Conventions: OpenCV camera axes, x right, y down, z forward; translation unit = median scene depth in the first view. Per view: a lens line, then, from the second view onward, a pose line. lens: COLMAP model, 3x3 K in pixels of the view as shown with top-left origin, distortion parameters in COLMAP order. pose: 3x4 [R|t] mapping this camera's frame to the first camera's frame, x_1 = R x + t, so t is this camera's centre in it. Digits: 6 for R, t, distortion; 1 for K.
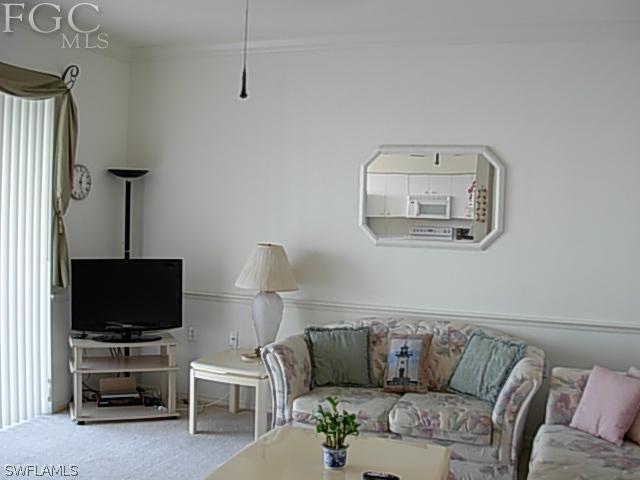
lens RADIAL K [[715.4, 0, 313.7], [0, 715.4, 251.9], [0, 0, 1]] dist [-0.179085, 0.000000]
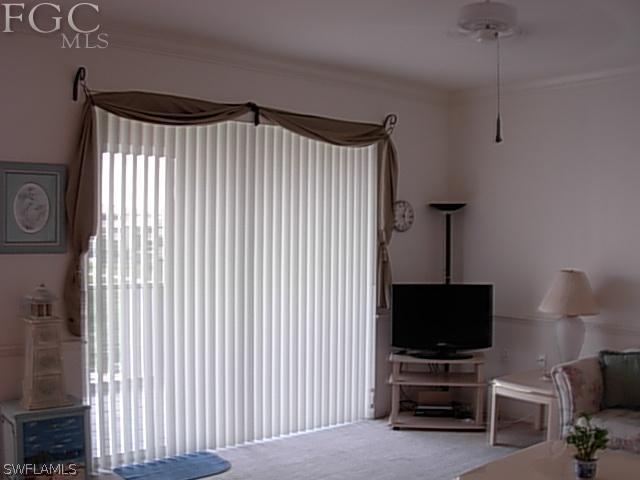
lens RADIAL K [[715.4, 0, 323.9], [0, 715.4, 245.8], [0, 0, 1]] dist [-0.179085, 0.000000]
pose [[0.872194, -0.017573, -0.488845, 0.125793], [-0.004697, 0.999008, -0.044292, 0.000153], [0.489138, 0.040927, 0.871245, -0.072399]]
